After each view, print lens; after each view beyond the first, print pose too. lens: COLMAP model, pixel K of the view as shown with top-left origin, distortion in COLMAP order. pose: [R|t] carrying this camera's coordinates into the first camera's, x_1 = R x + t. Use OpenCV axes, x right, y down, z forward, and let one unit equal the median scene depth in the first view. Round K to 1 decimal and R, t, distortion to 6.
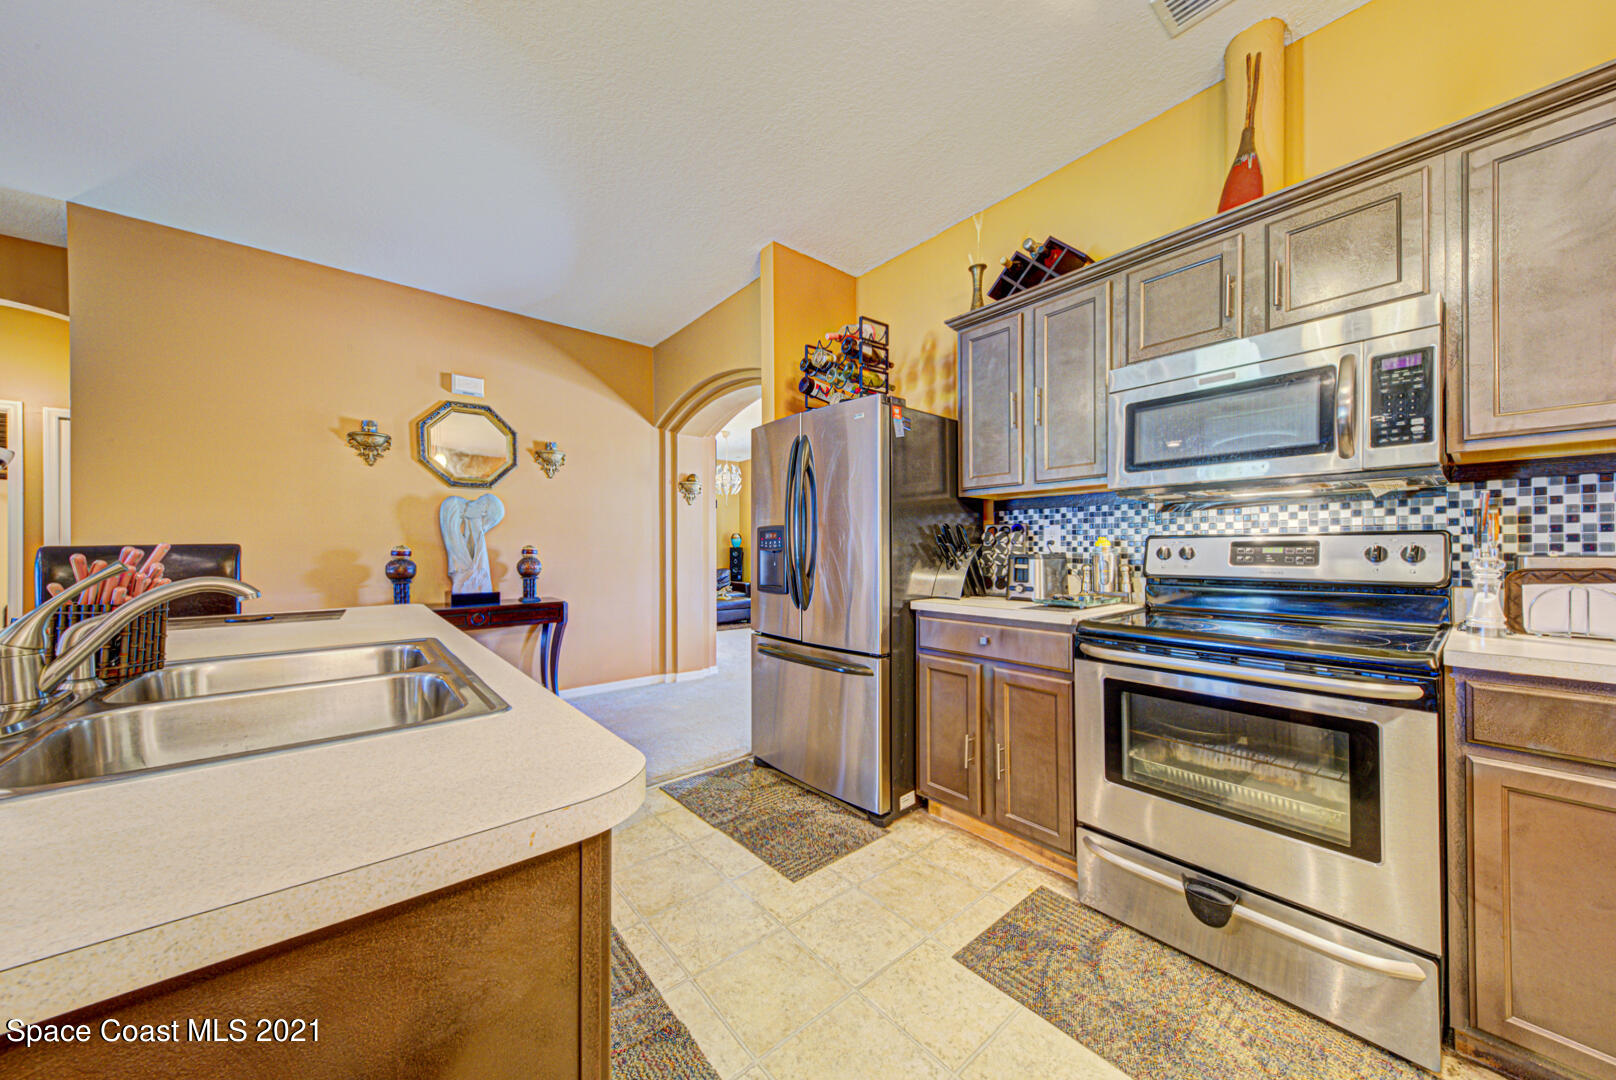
lens RADIAL K [[553.8, 0, 813.9], [0, 553.8, 552.7], [0, 0, 1]] dist [0.021746, -0.004081]
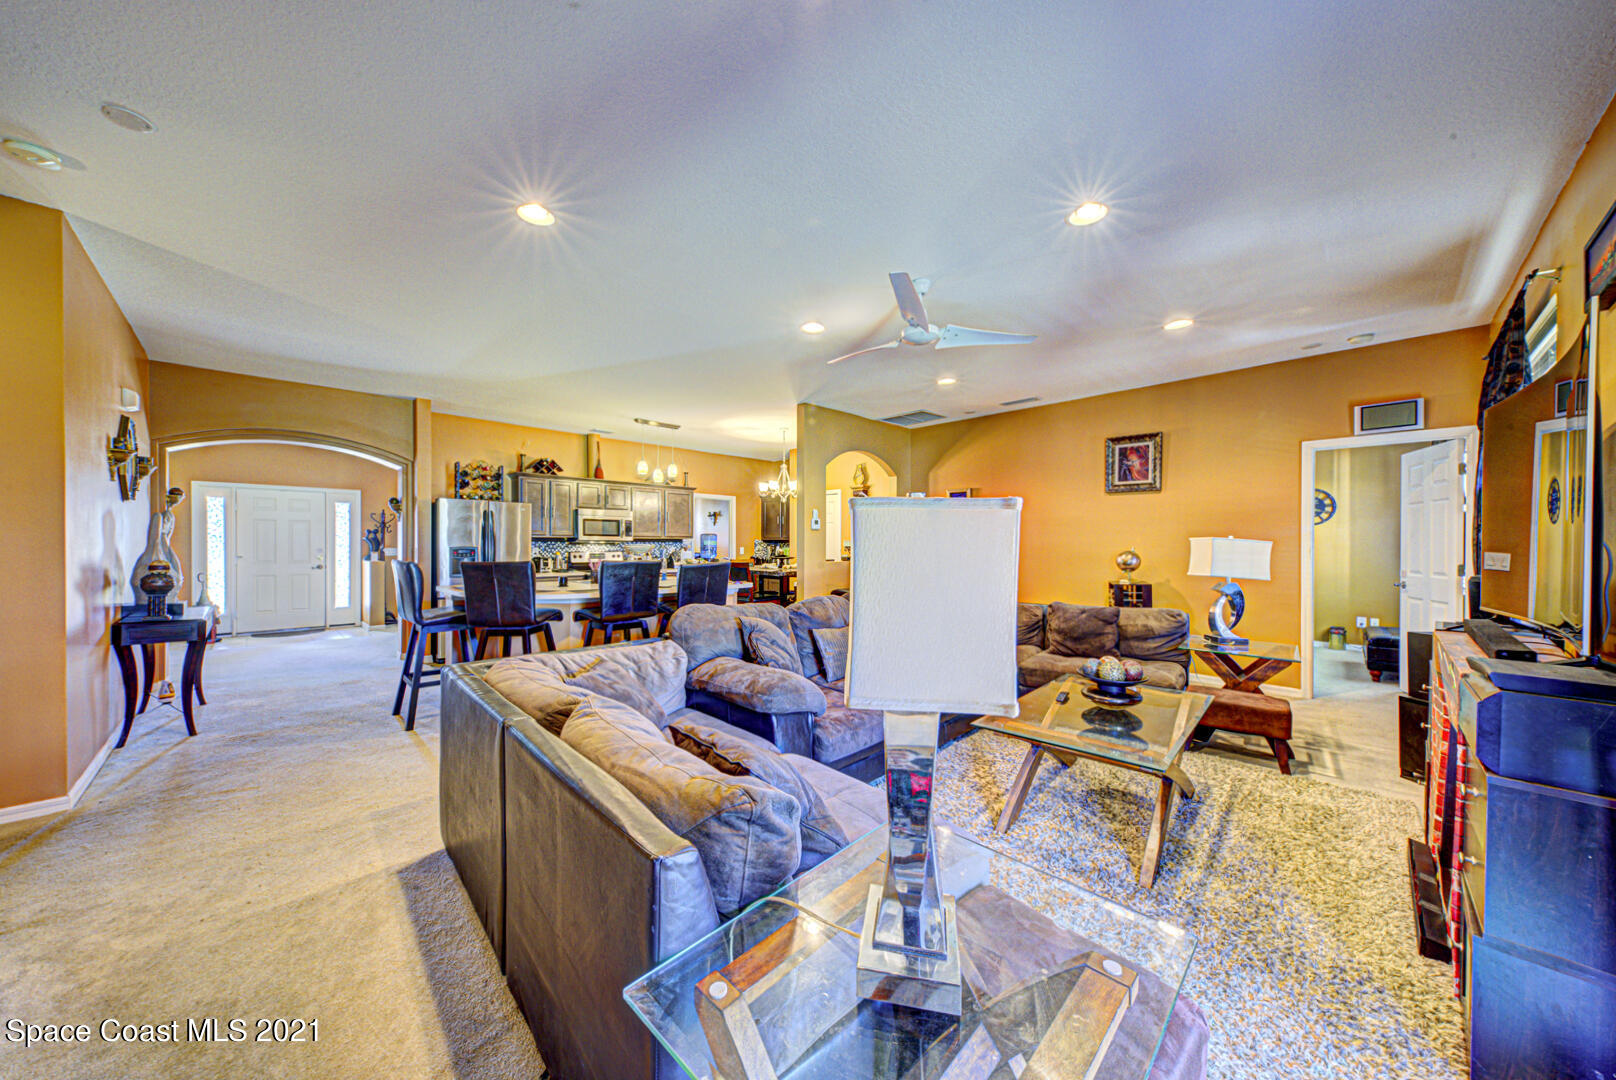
lens RADIAL K [[553.8, 0, 816.5], [0, 553.8, 549.0], [0, 0, 1]] dist [0.021746, -0.004081]
pose [[-0.092156, -0.003241, 0.995739, -2.757365], [0.005715, 0.999977, 0.003784, -0.046562], [-0.995728, 0.006040, -0.092136, -0.208745]]
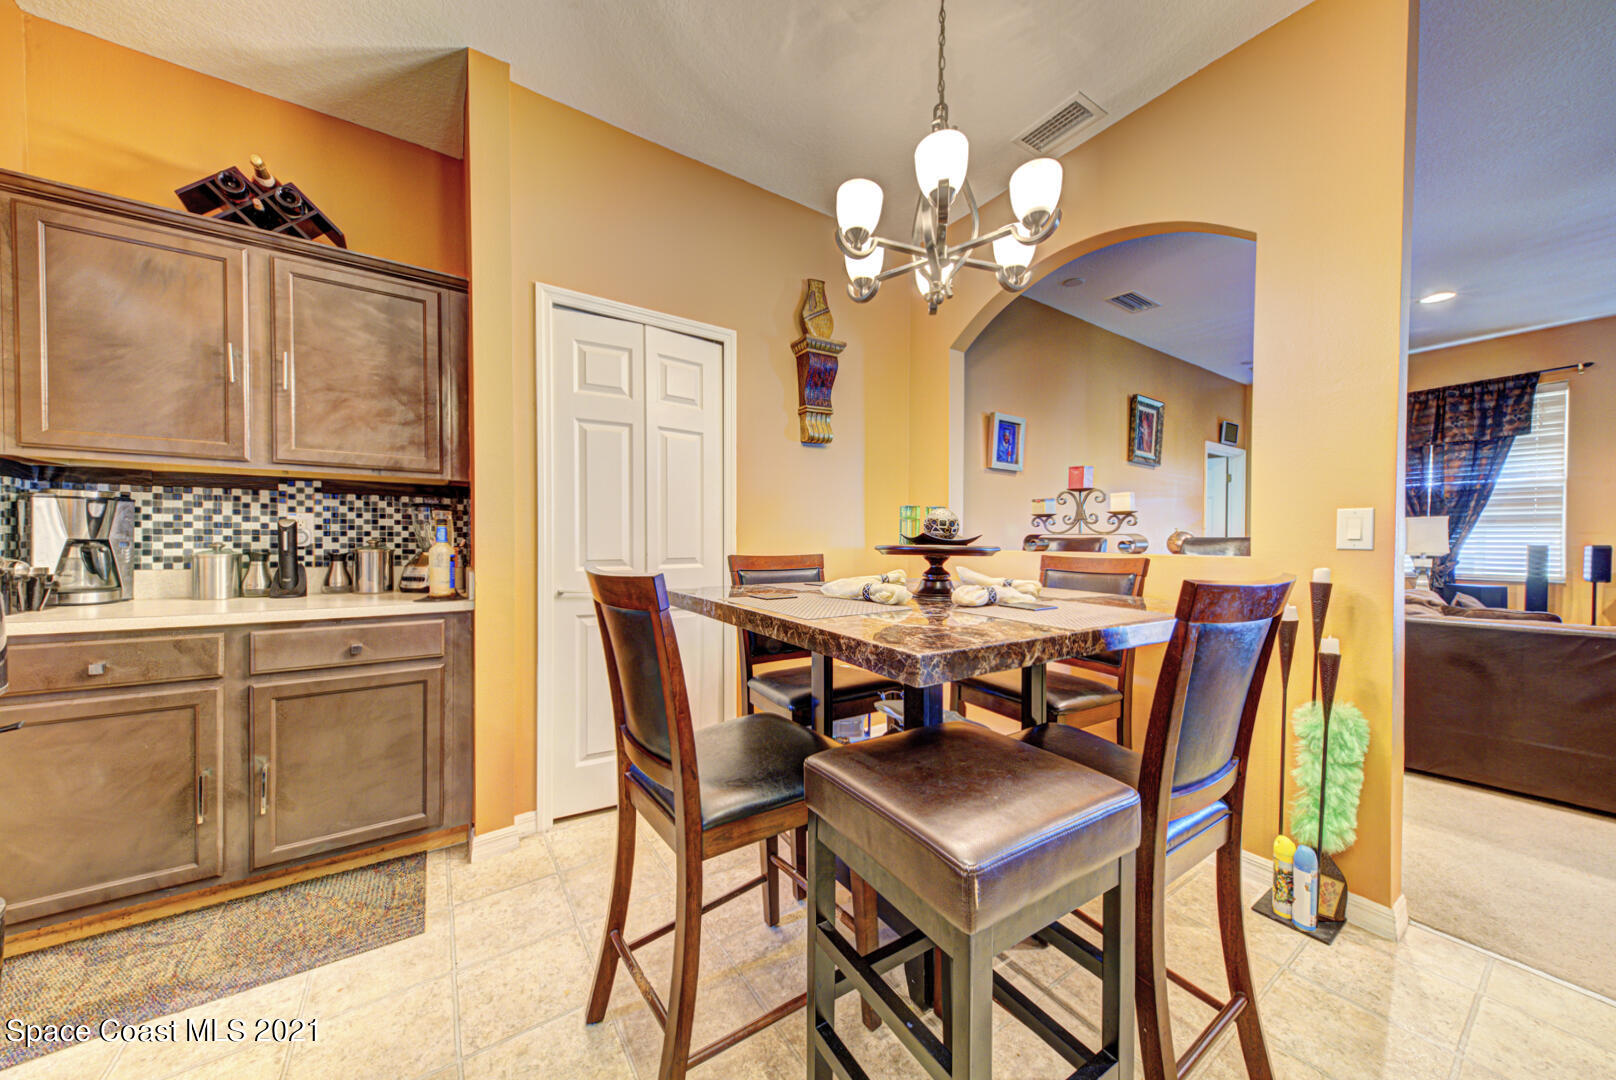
lens RADIAL K [[553.8, 0, 812.9], [0, 553.8, 547.4], [0, 0, 1]] dist [0.021746, -0.004081]
pose [[-0.994291, -0.003480, 0.106647, 0.439728], [-0.001591, 0.999840, 0.017794, -0.002685], [-0.106692, 0.017523, -0.994138, 0.388265]]
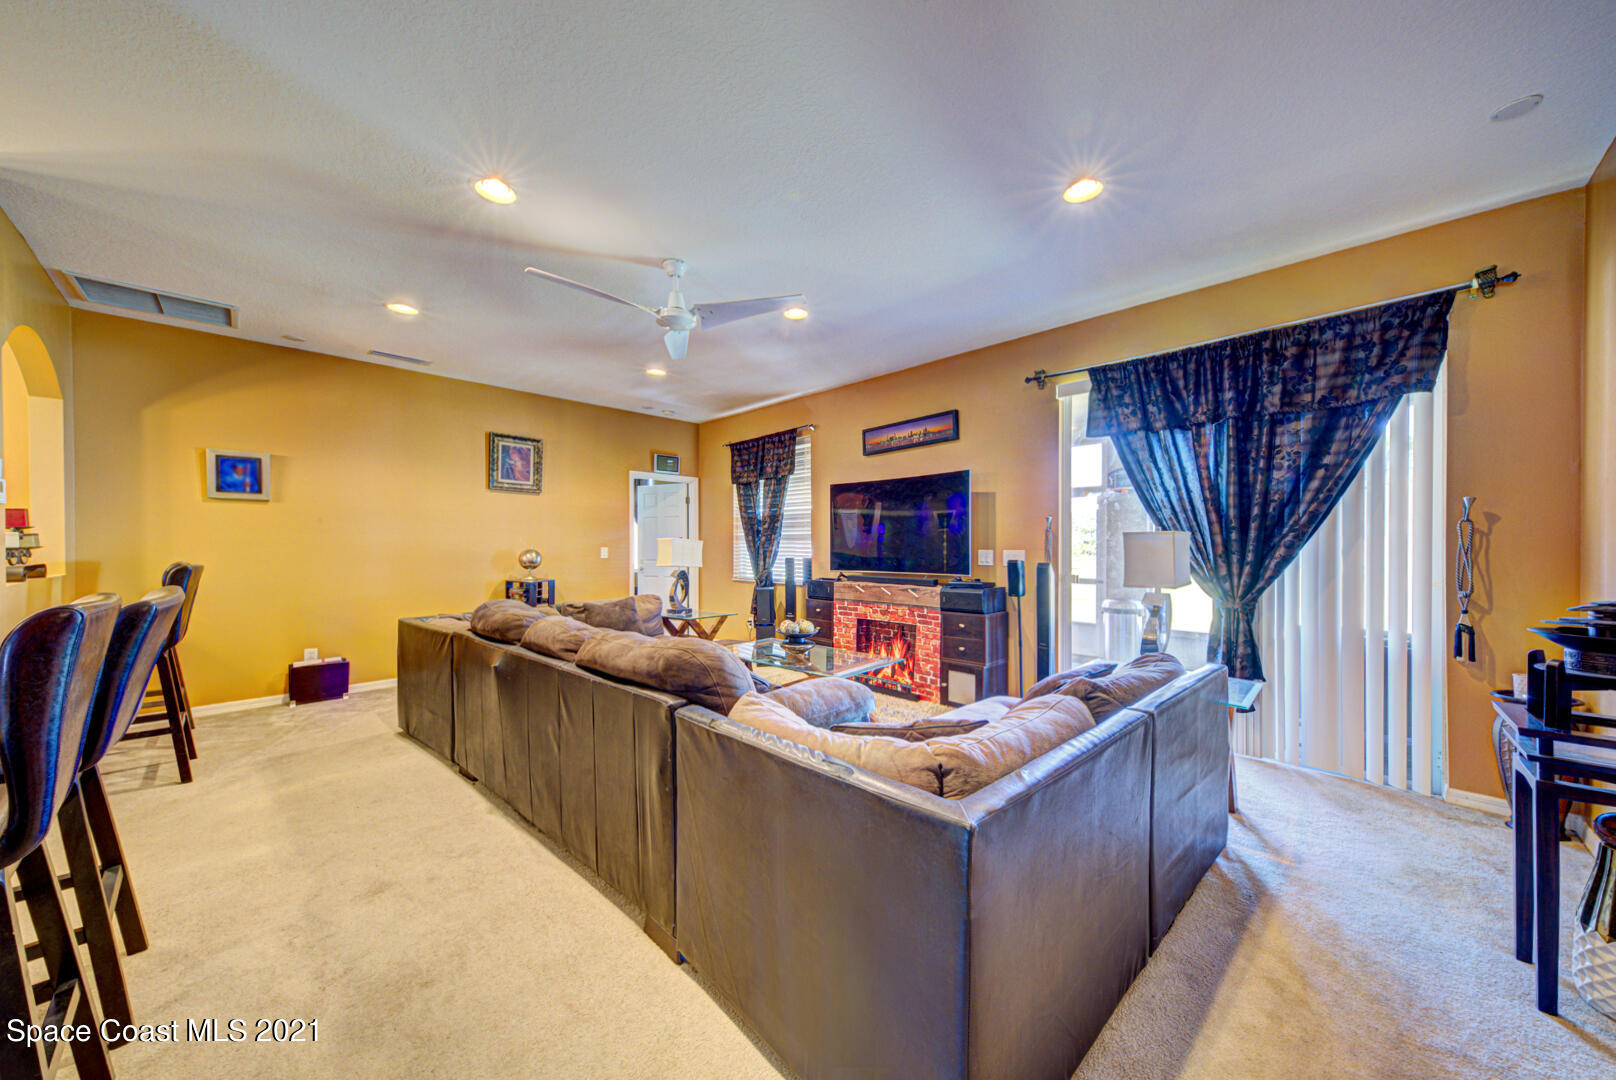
lens RADIAL K [[553.8, 0, 819.1], [0, 553.8, 547.1], [0, 0, 1]] dist [0.021746, -0.004081]
pose [[-0.995562, 0.005165, -0.093963, -1.605515], [0.003878, 0.999896, 0.013870, -0.059188], [0.094025, 0.013444, -0.995479, 0.731960]]
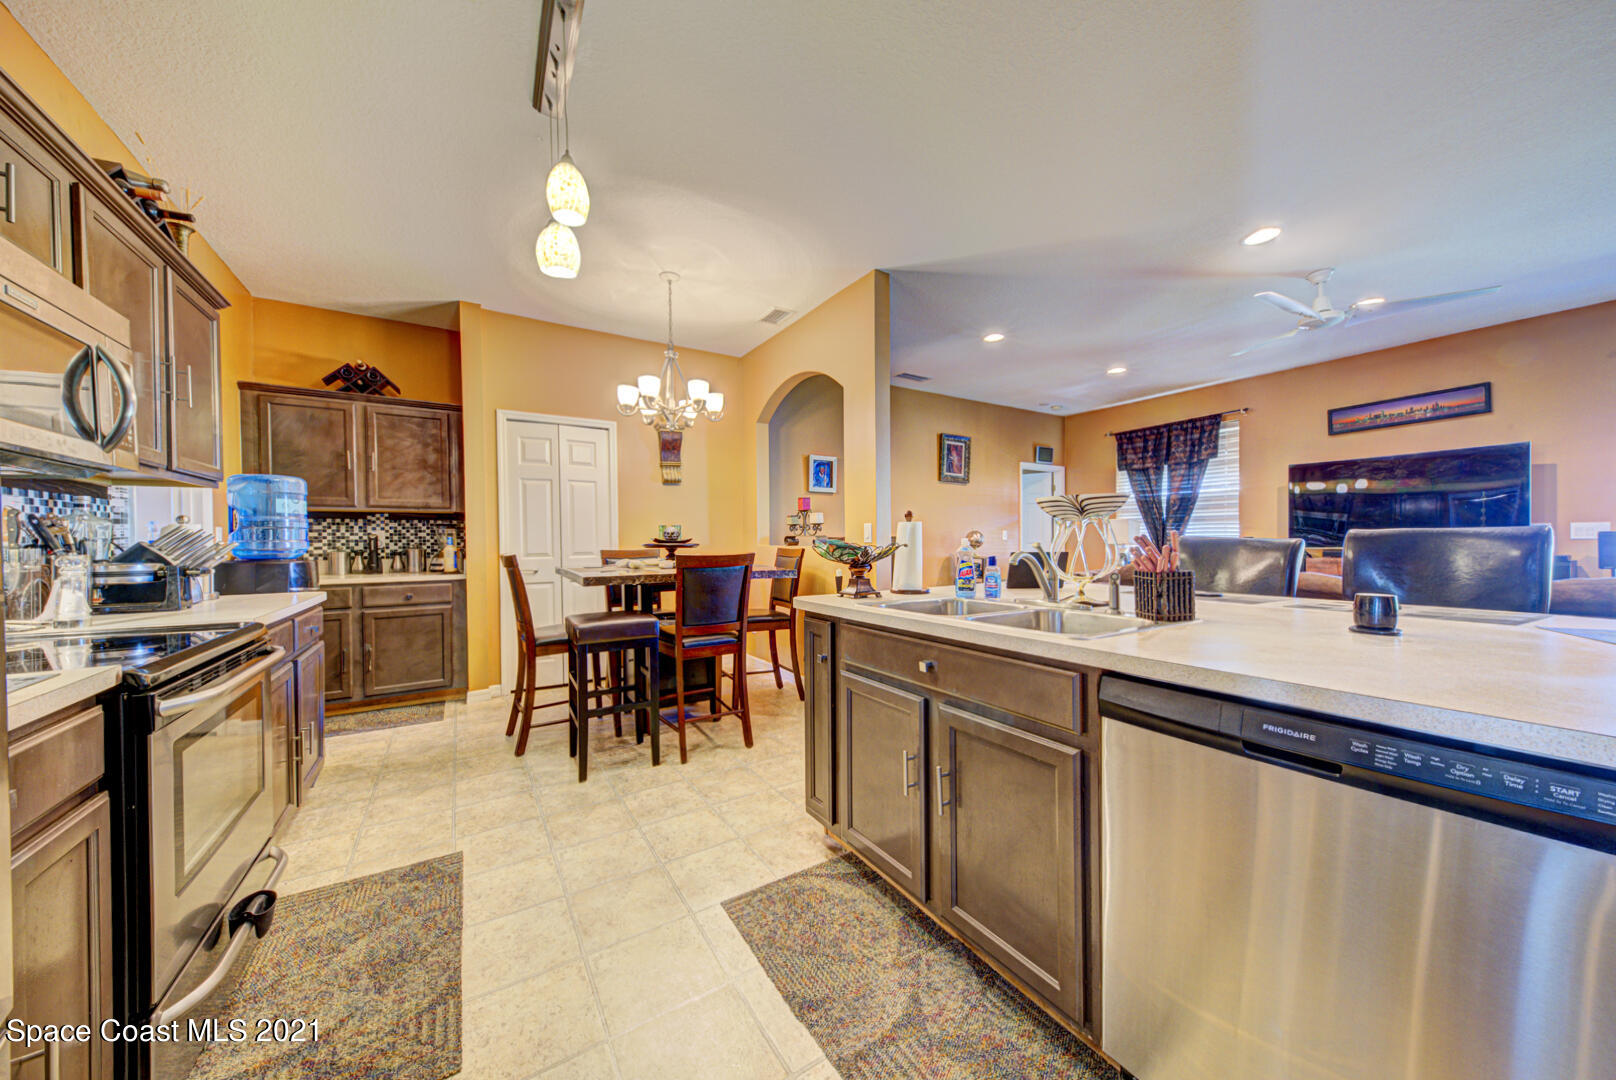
lens RADIAL K [[553.8, 0, 813.9], [0, 553.8, 547.8], [0, 0, 1]] dist [0.021746, -0.004081]
pose [[-0.989828, 0.008706, 0.141999, -0.234074], [0.011884, 0.999697, 0.021552, -0.009305], [-0.141769, 0.023020, -0.989632, 1.114280]]
